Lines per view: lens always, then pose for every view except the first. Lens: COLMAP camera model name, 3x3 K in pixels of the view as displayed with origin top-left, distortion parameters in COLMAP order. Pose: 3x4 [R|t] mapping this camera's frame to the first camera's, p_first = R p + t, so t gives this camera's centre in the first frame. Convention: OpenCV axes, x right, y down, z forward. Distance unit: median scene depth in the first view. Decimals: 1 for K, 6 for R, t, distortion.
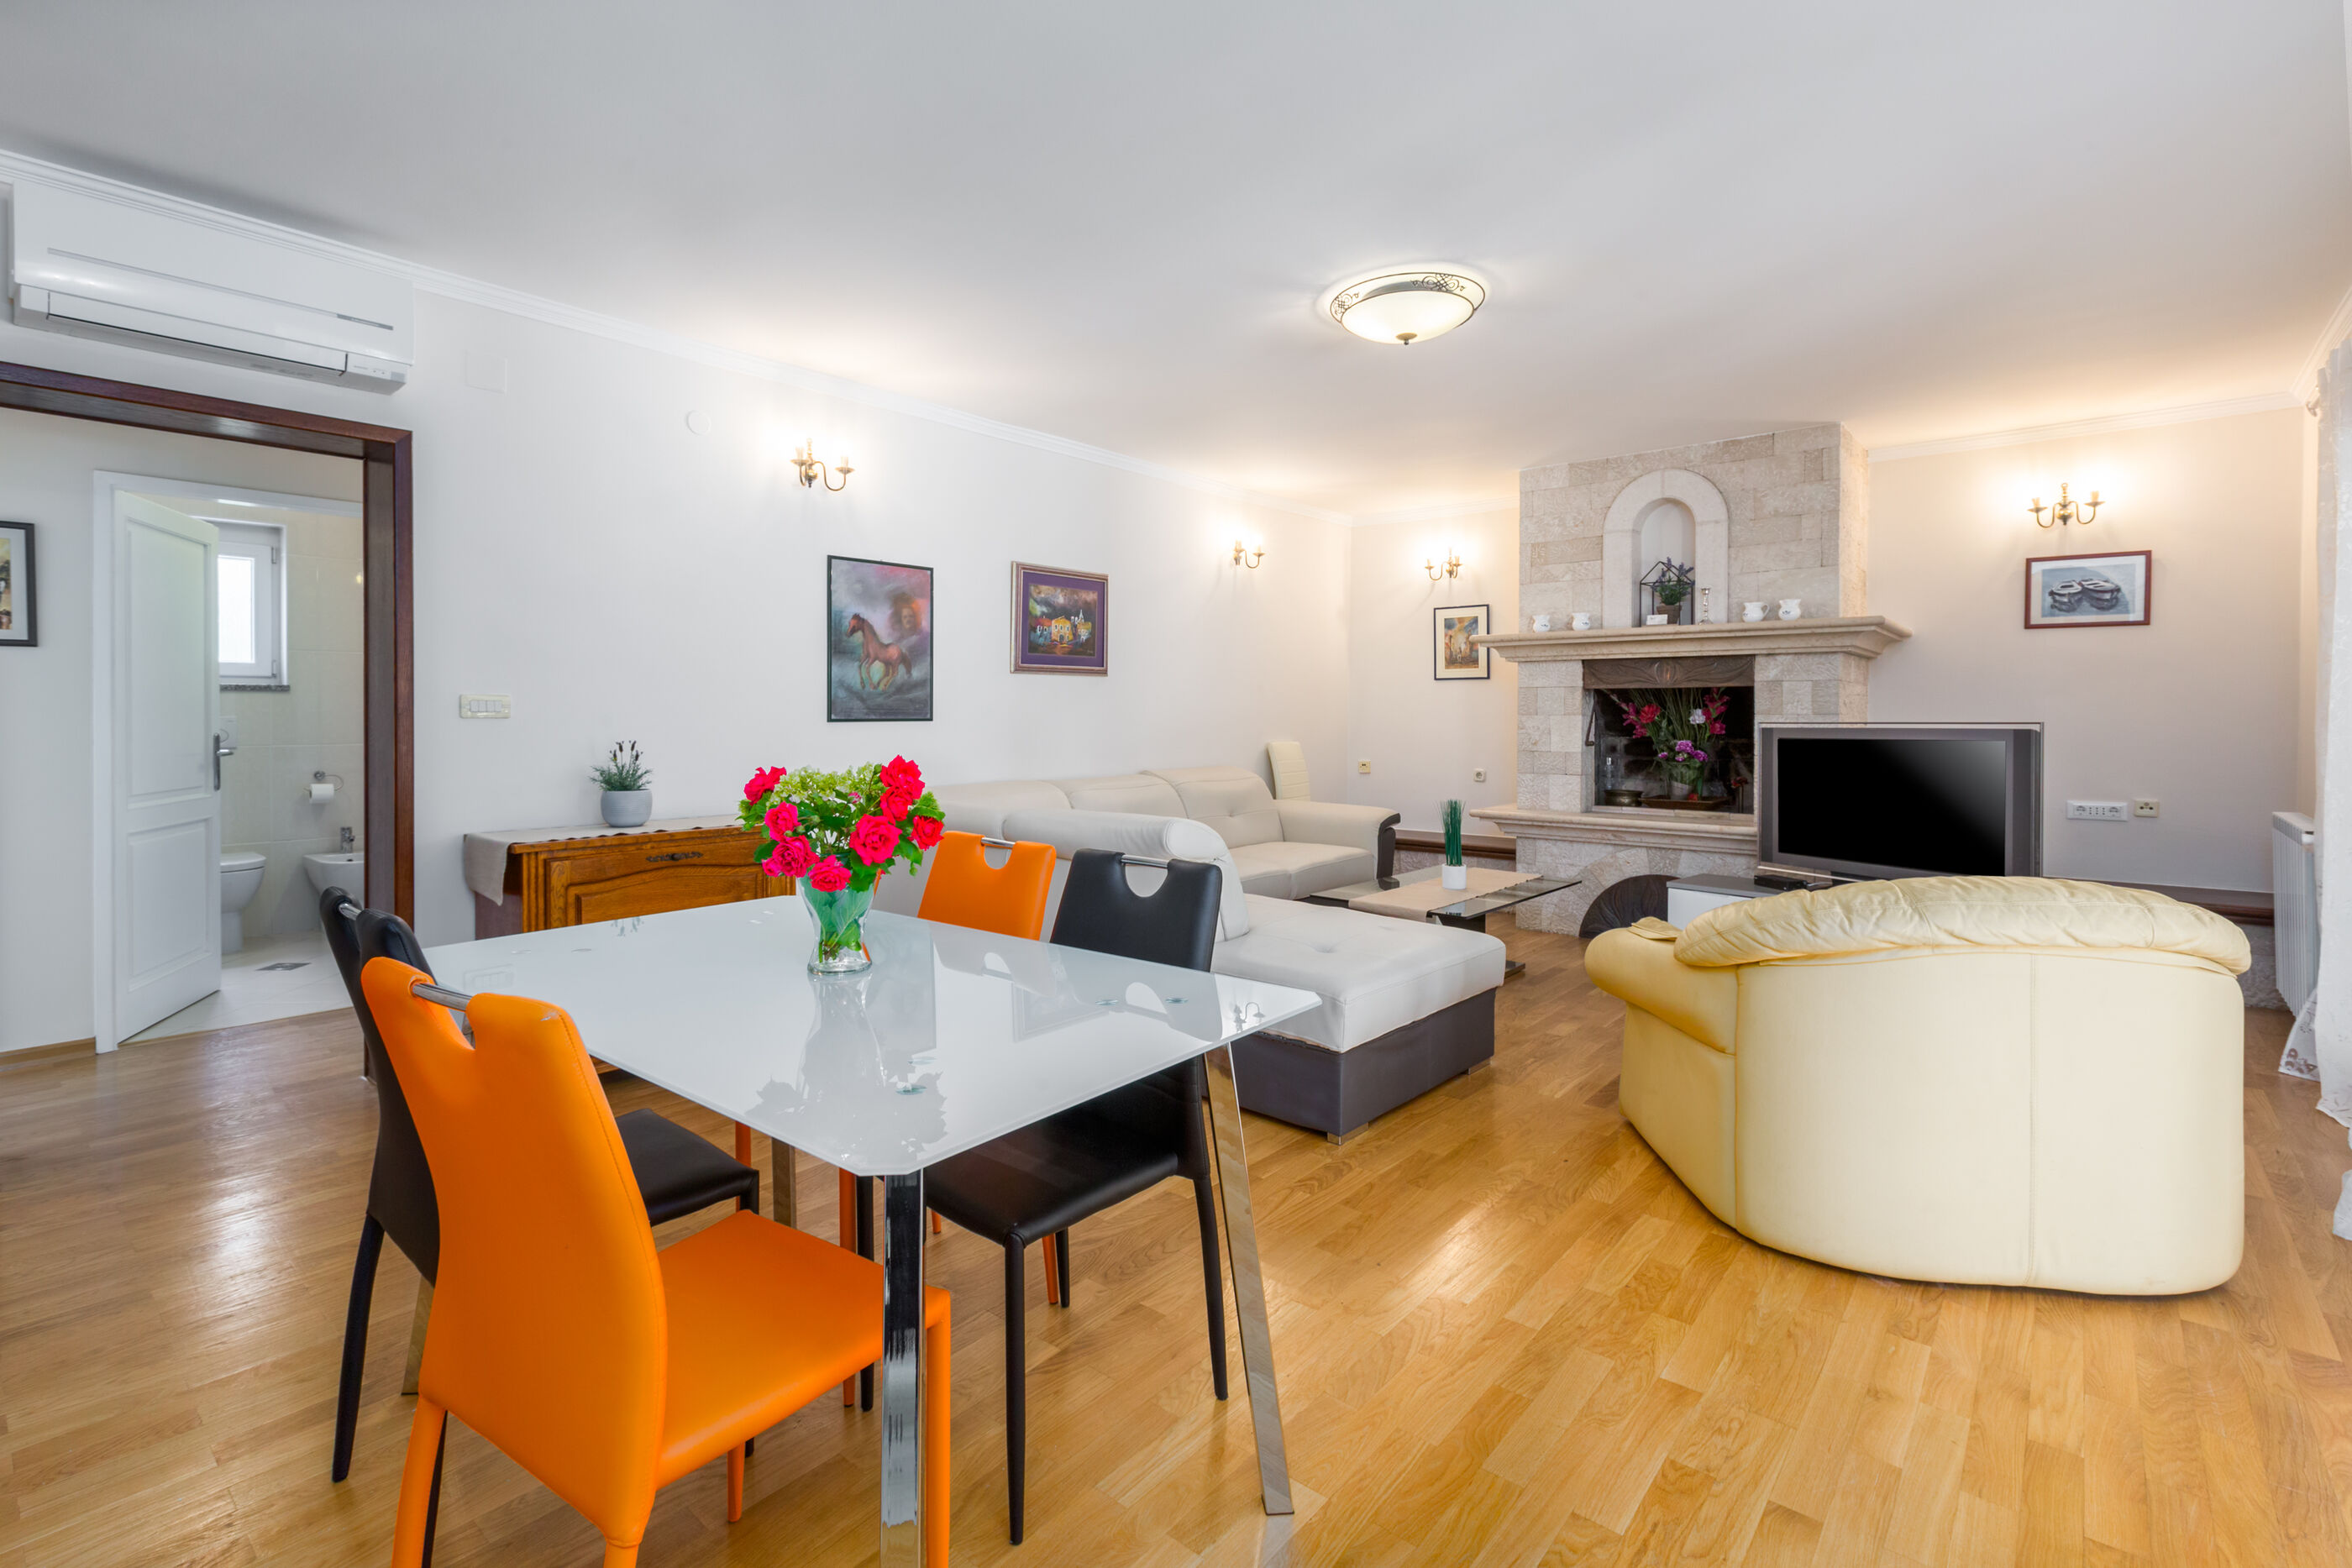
lens RADIAL K [[1082.3, 0, 1138.8], [0, 1082.3, 718.1], [0, 0, 1]] dist [0.009556, -0.002867]
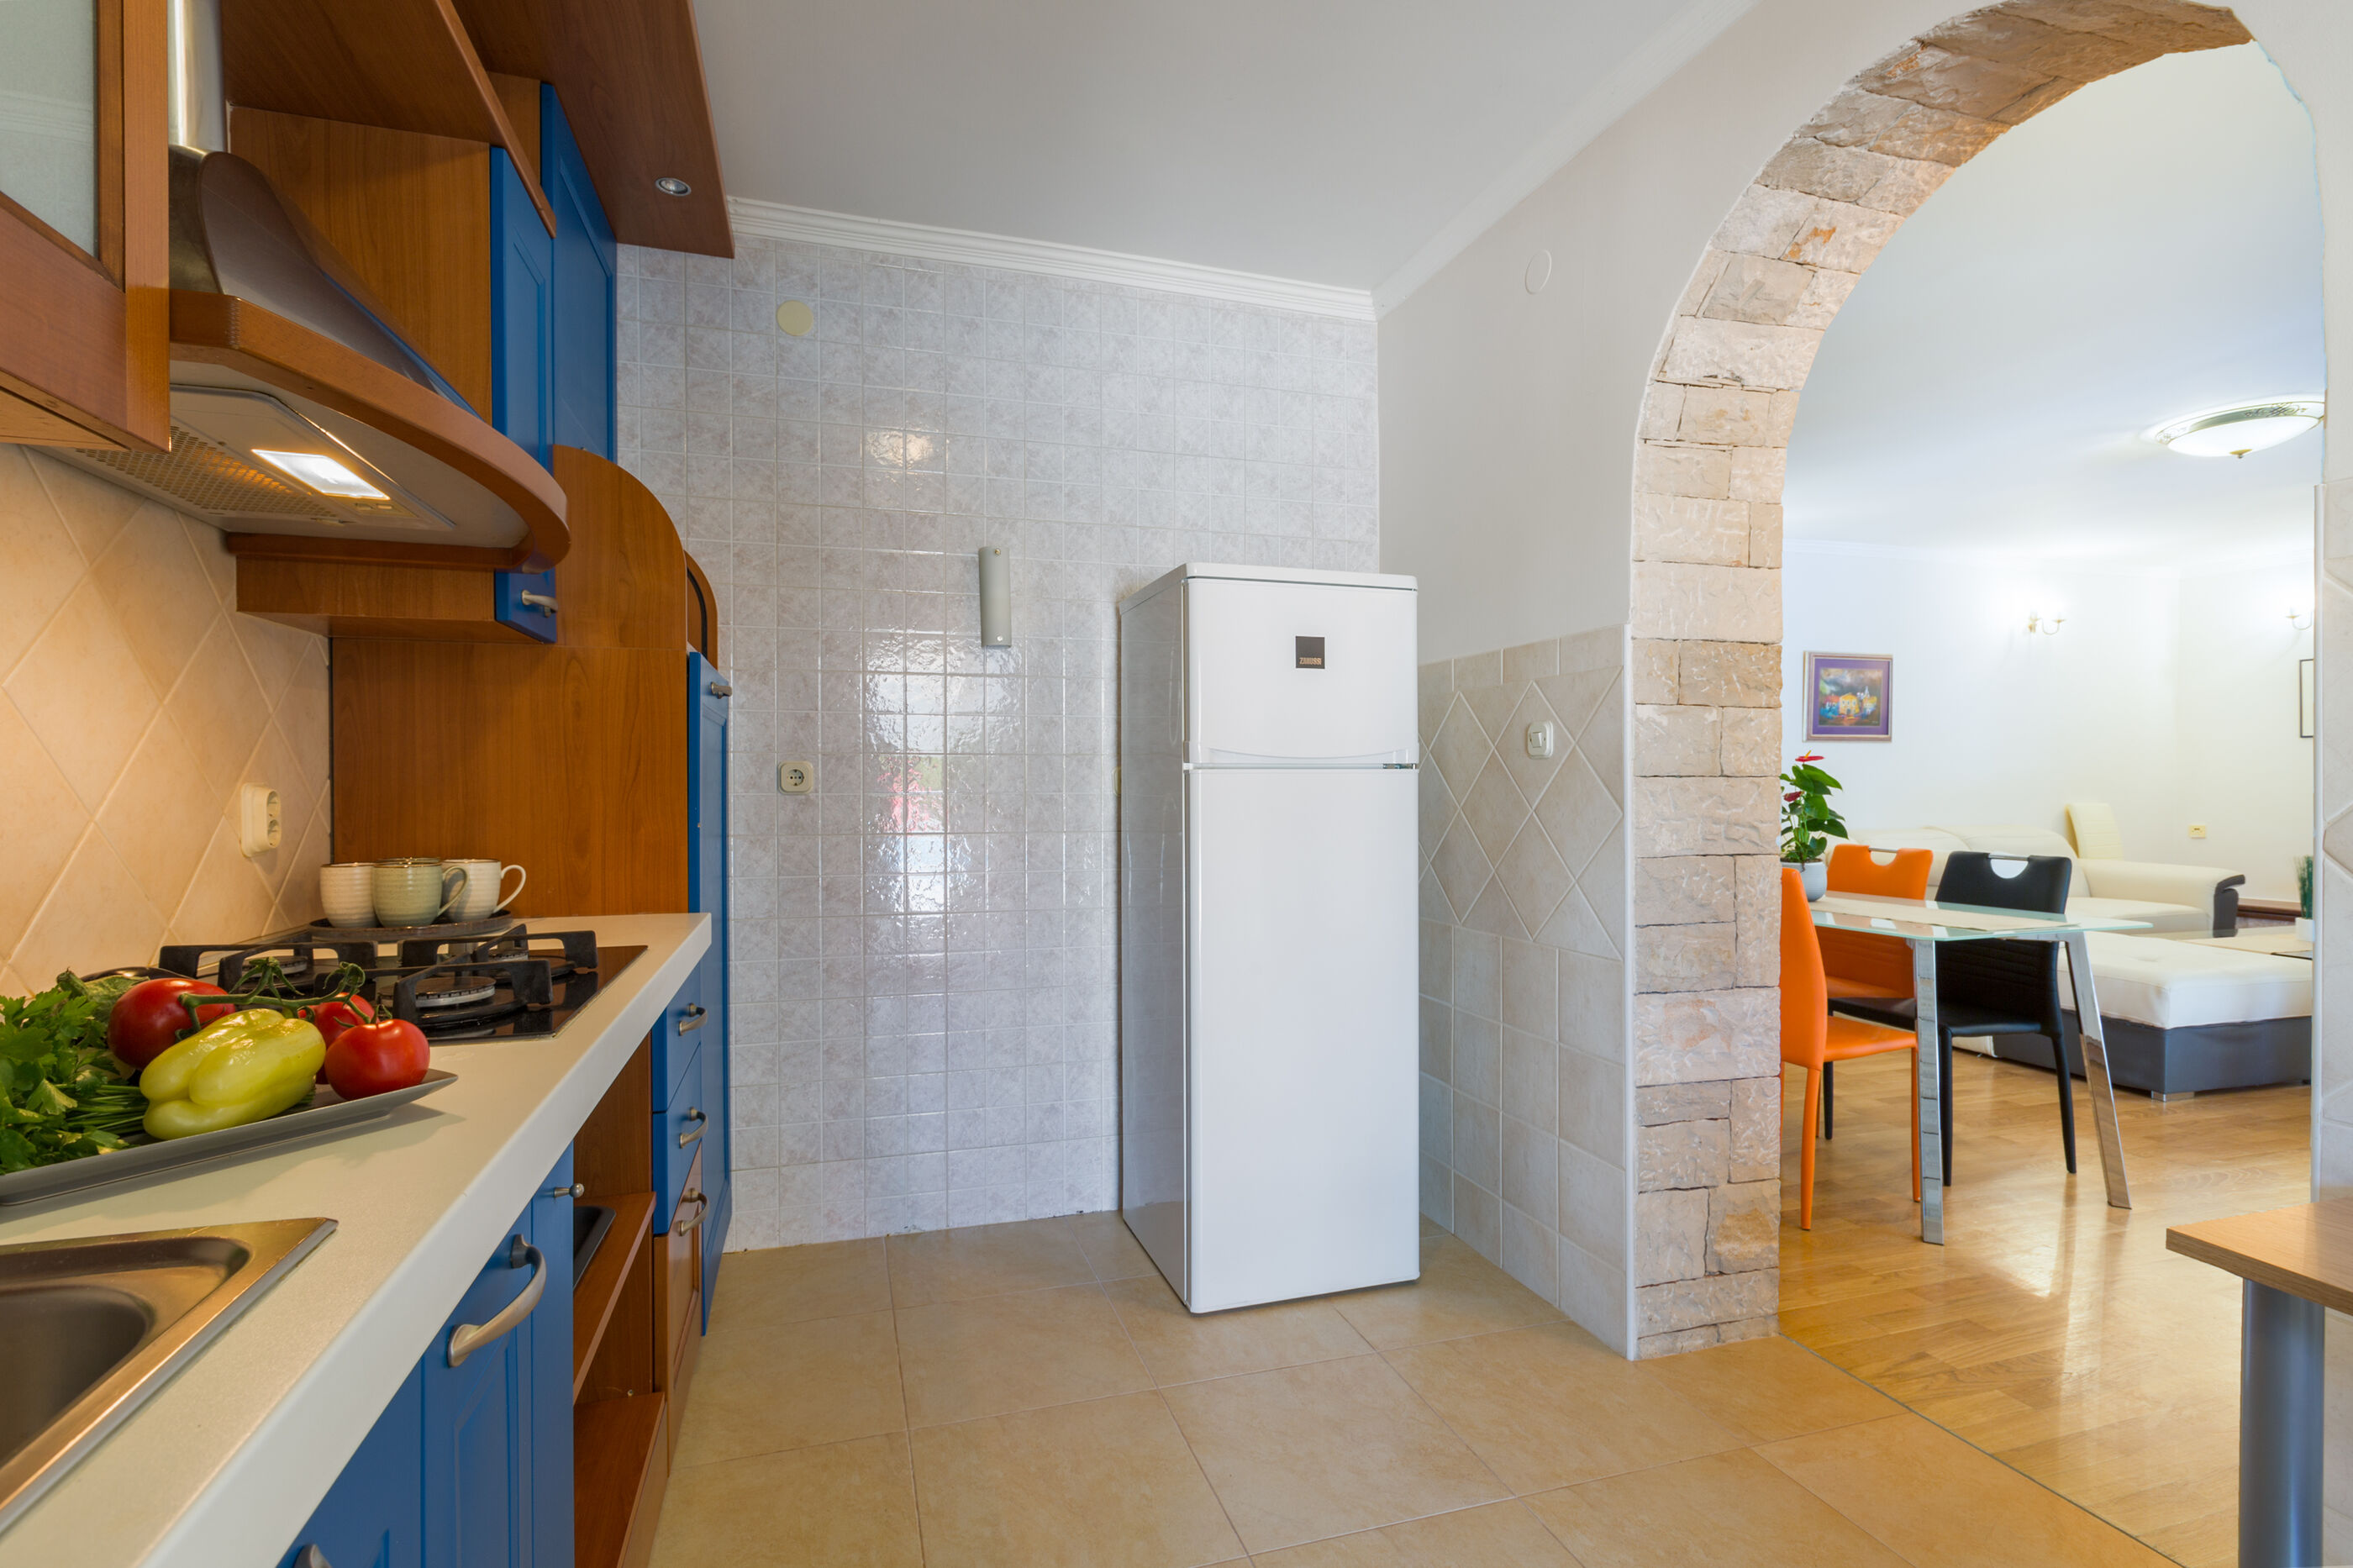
lens RADIAL K [[1082.8, 0, 1179.5], [0, 1082.8, 795.6], [0, 0, 1]] dist [0.009556, -0.002867]
pose [[0.852722, 0.000616, -0.522365, -0.080183], [0.002284, 0.999985, 0.004908, 0.010837], [0.522360, -0.005378, 0.852708, -0.417334]]
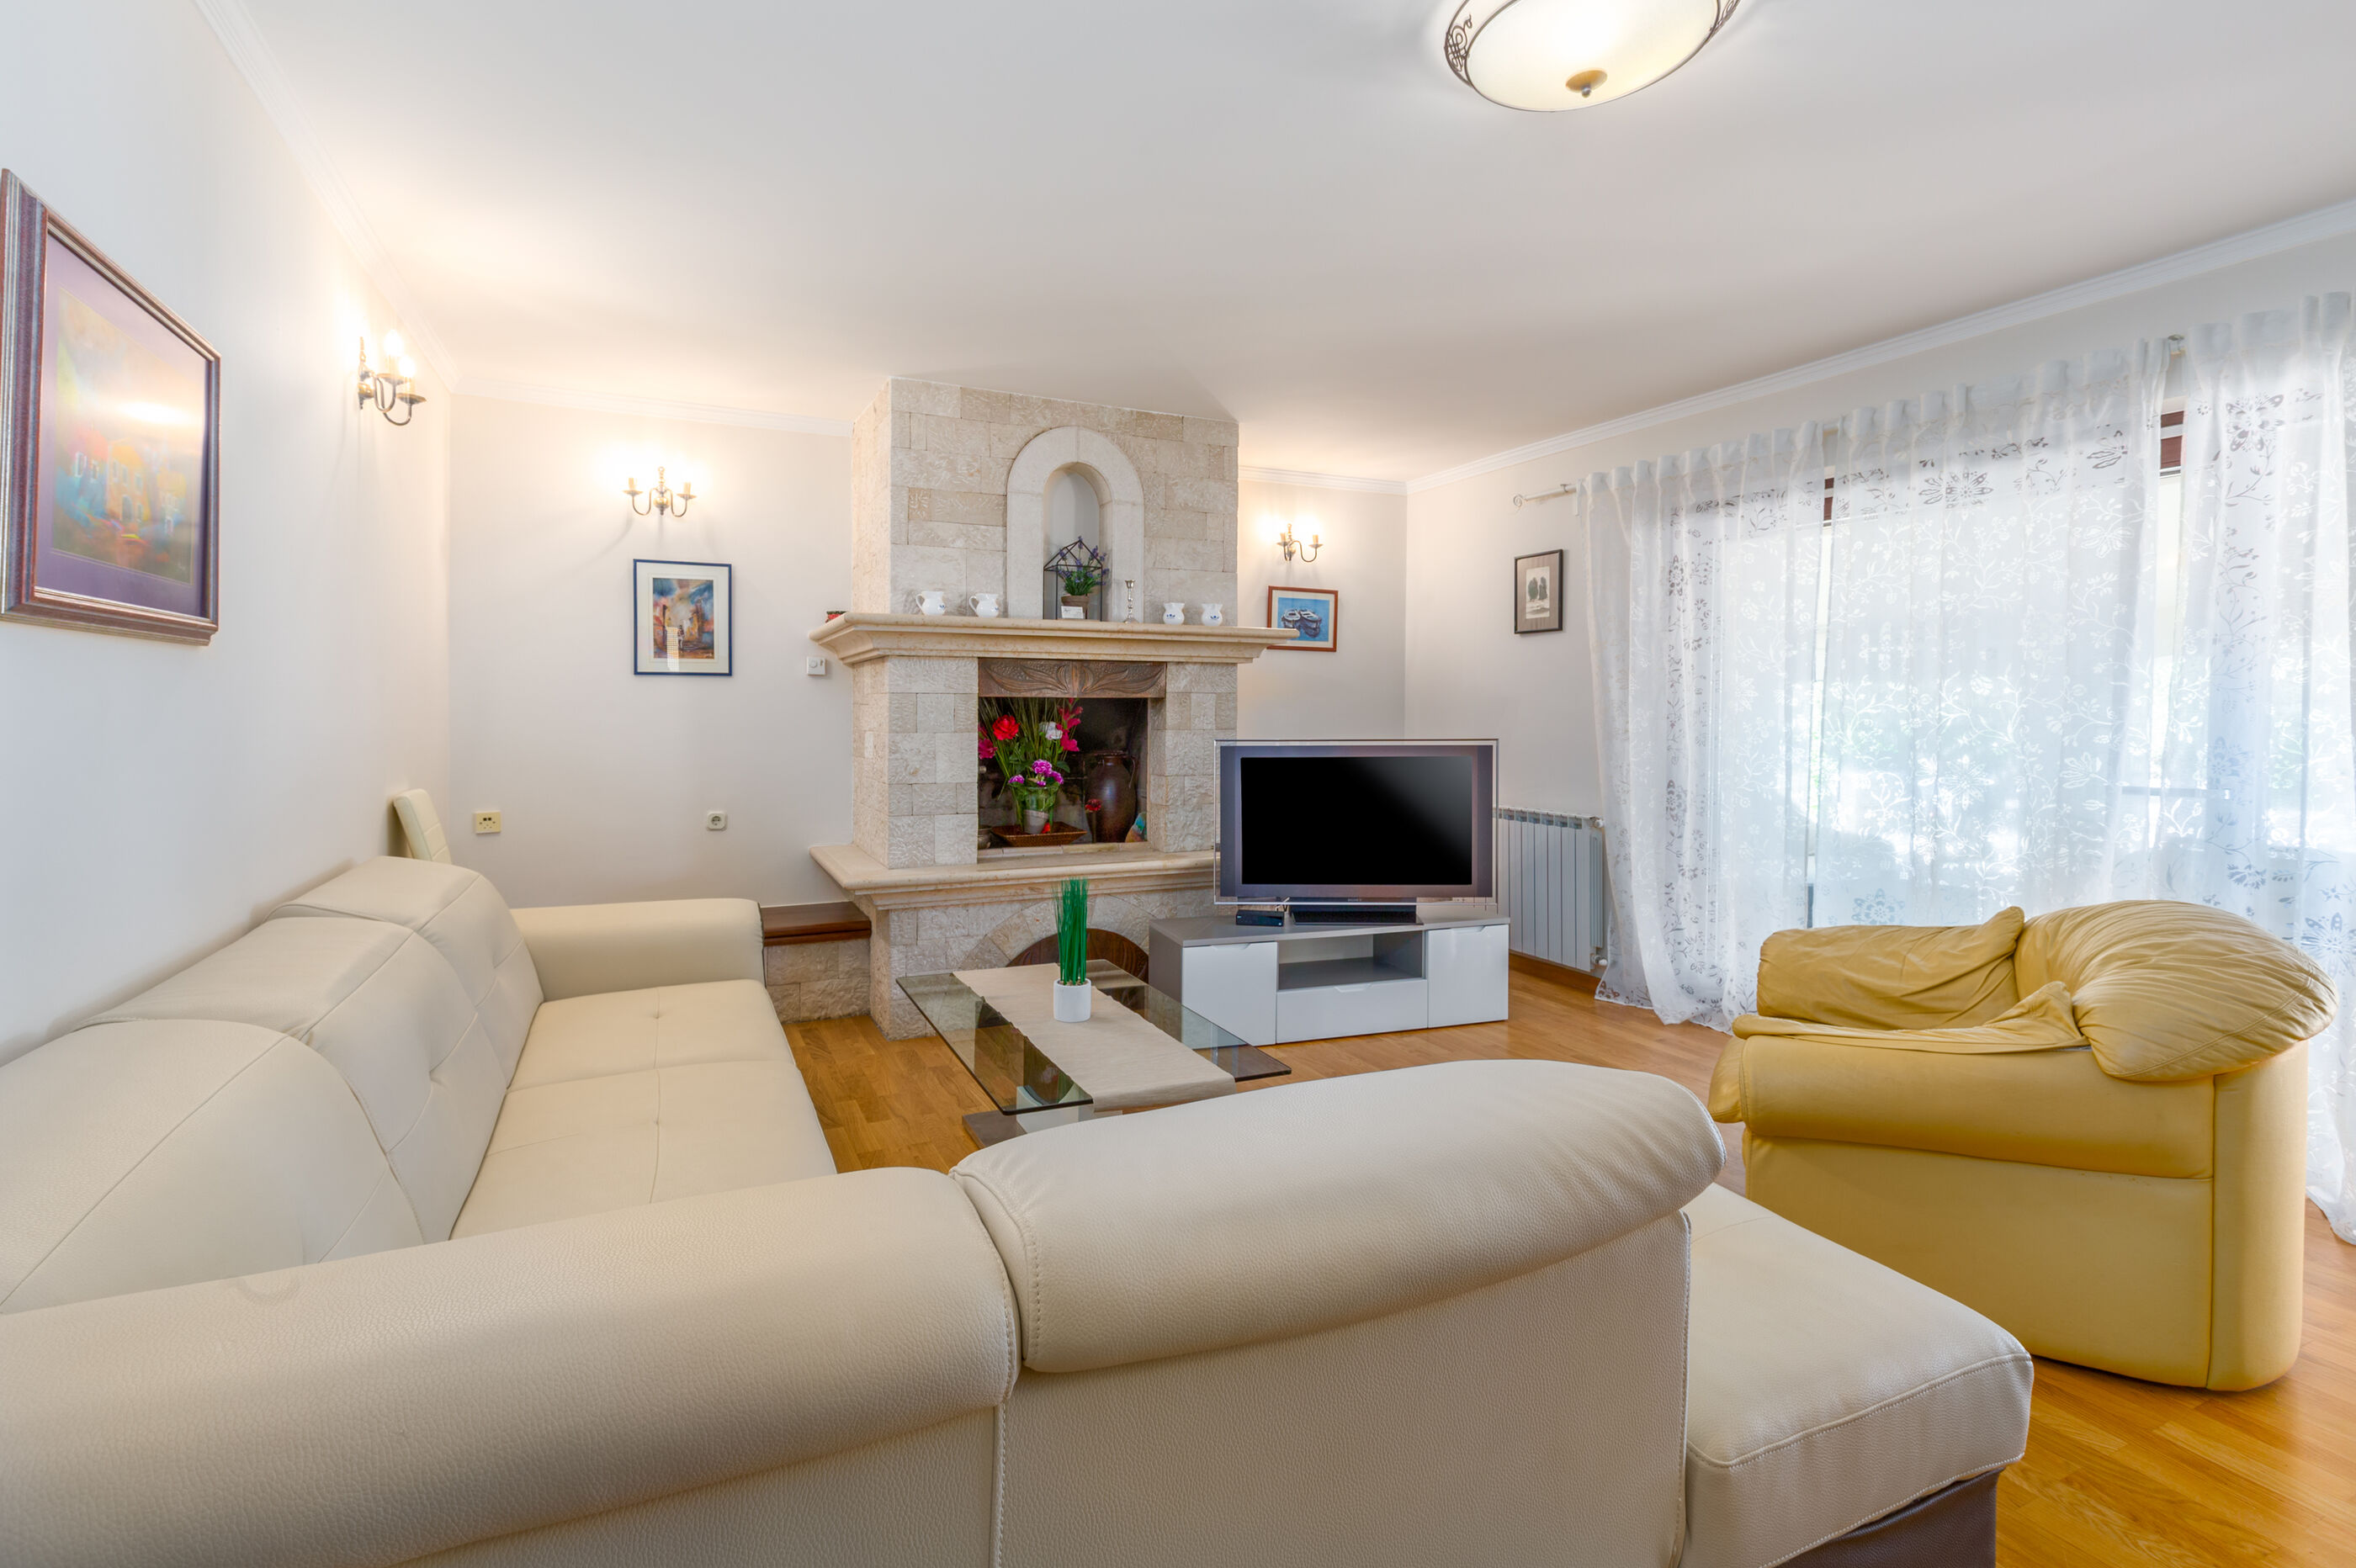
lens RADIAL K [[1084.1, 0, 1155.7], [0, 1084.1, 720.9], [0, 0, 1]] dist [0.009556, -0.002867]
pose [[0.404055, -0.008841, 0.914692, -0.250381], [0.001970, 0.999959, 0.008795, -0.019029], [-0.914733, -0.001752, 0.404056, 0.668319]]
